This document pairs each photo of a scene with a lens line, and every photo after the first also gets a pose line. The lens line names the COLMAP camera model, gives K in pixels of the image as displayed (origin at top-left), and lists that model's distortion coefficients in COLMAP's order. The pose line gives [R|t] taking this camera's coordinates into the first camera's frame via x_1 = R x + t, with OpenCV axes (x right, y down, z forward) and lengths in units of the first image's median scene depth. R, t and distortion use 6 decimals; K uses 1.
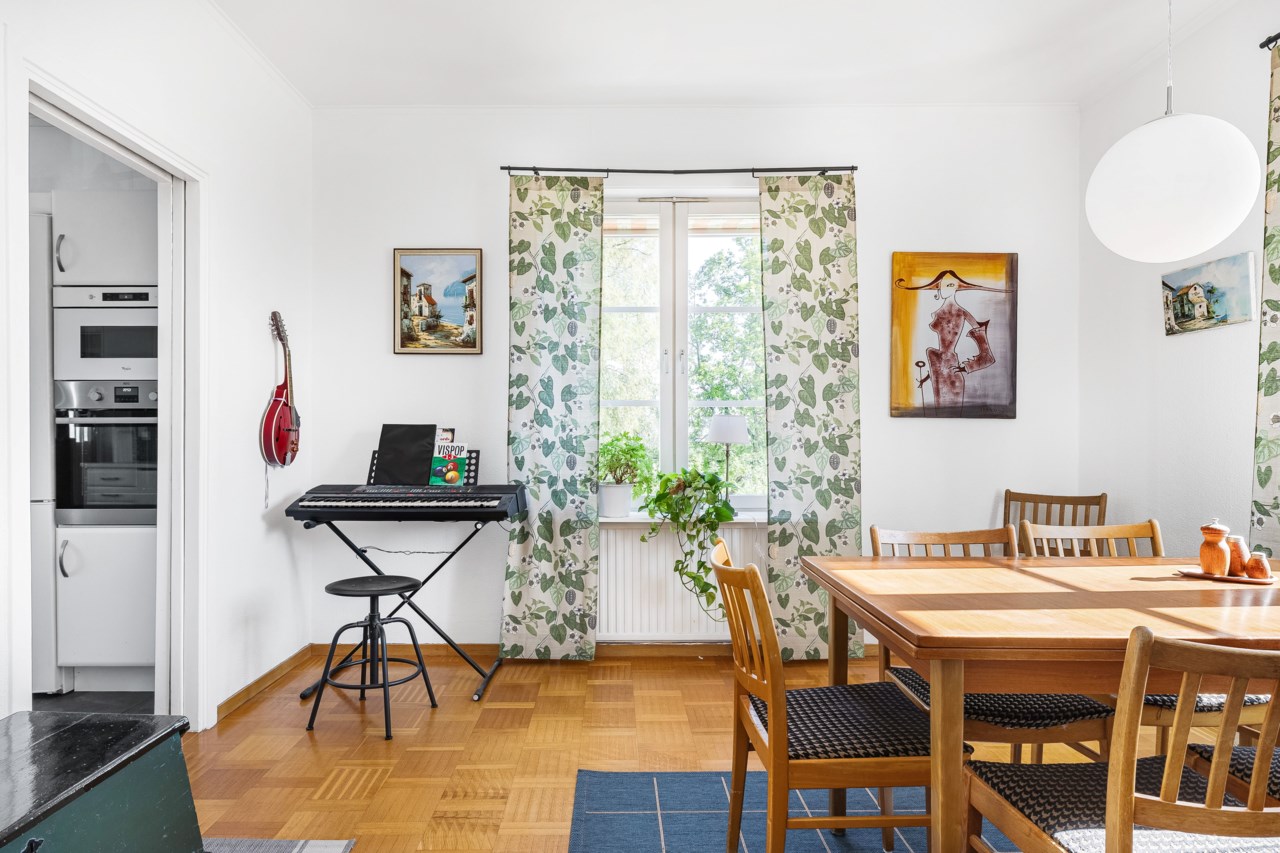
lens RADIAL K [[747.9, 0, 634.5], [0, 747.9, 424.6], [0, 0, 1]] dist [-0.004602, -0.000340]
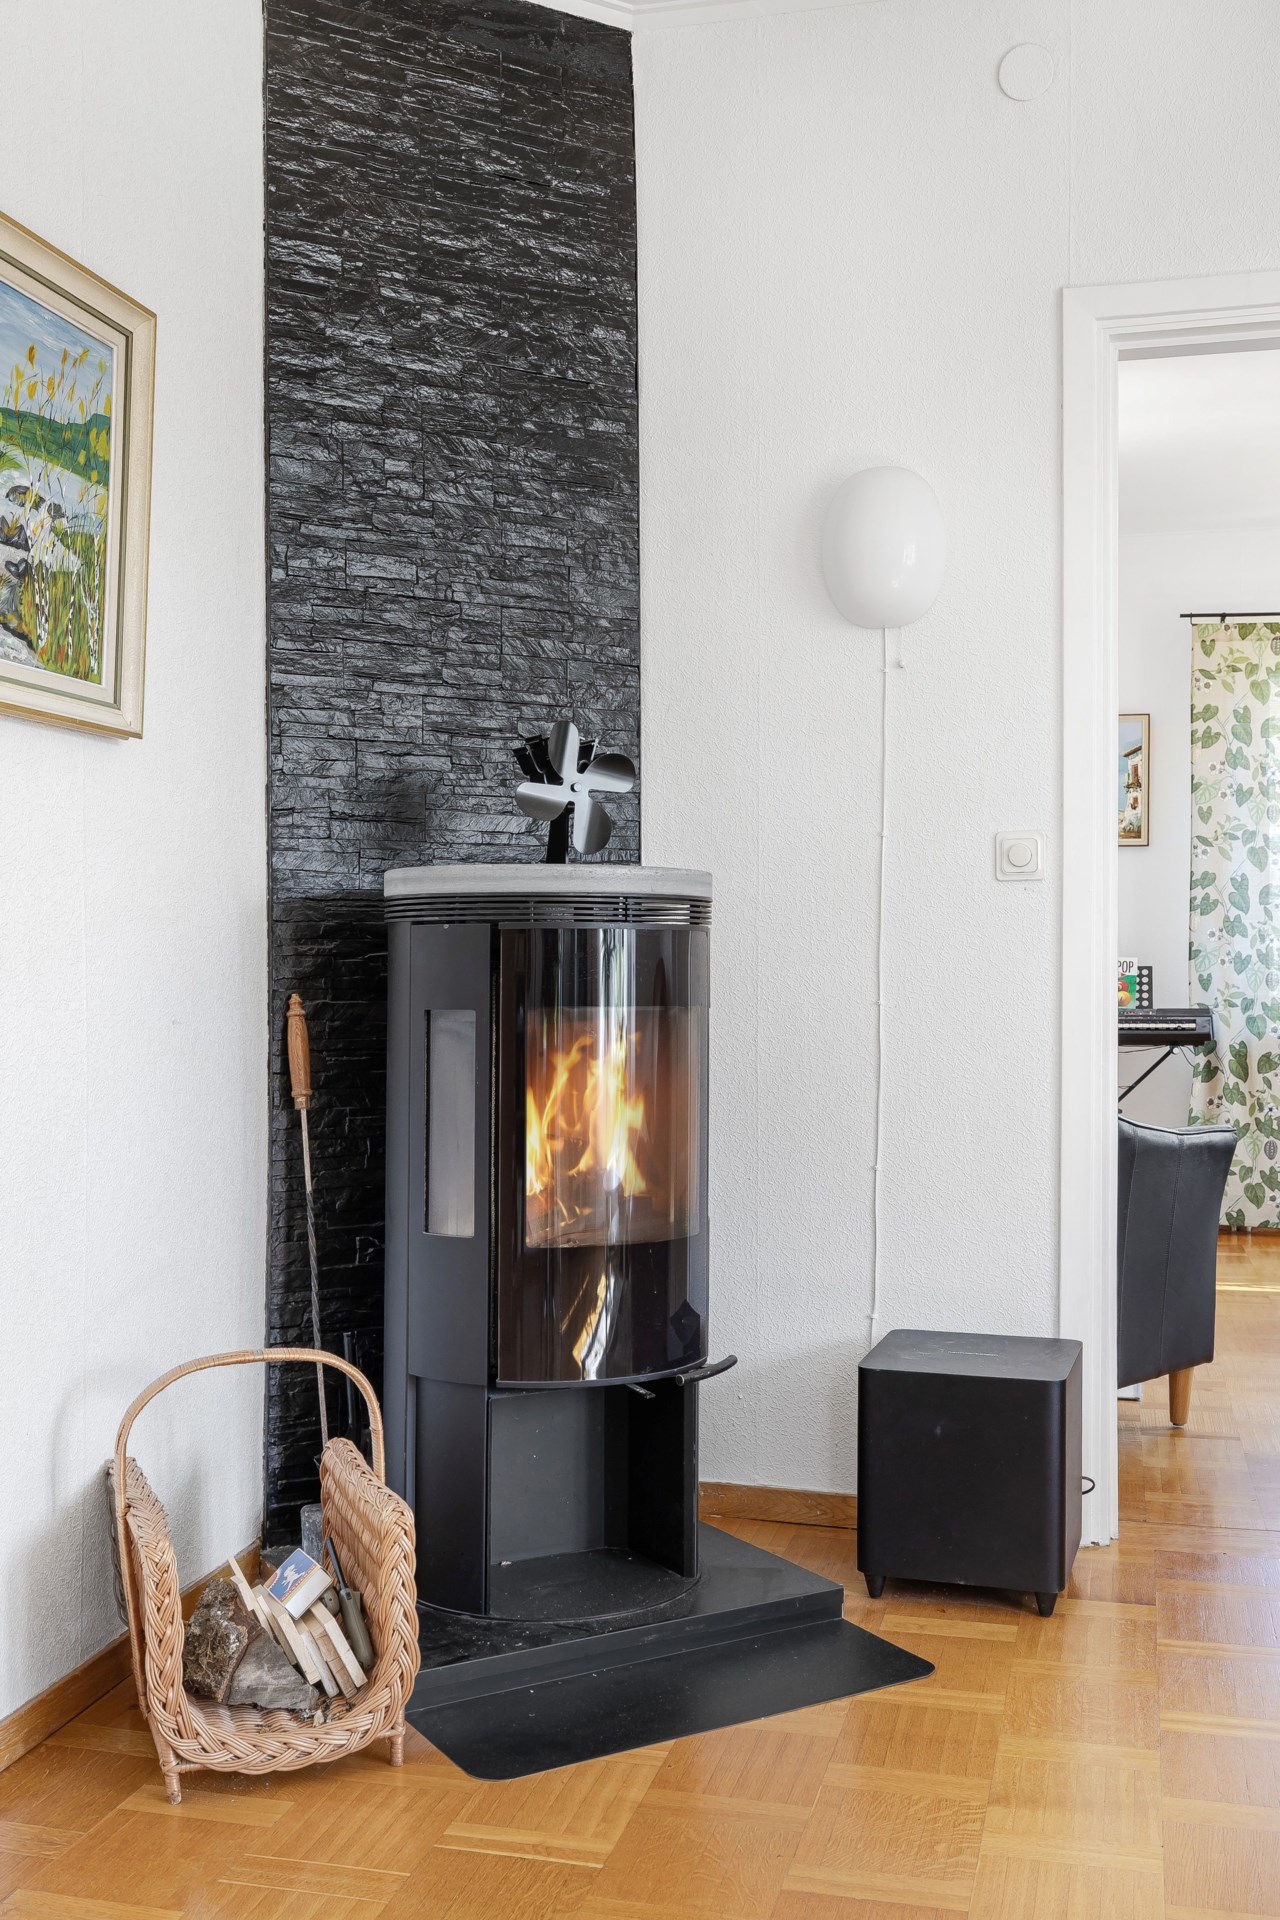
lens RADIAL K [[1946.9, 0, 641.5], [0, 1946.9, 970.5], [0, 0, 1]] dist [-0.019298, 0.000000]
pose [[0.963941, 0.001085, -0.266115, -0.181233], [0.000466, 0.999983, 0.005768, 0.026623], [0.266117, -0.005684, 0.963924, -1.178011]]
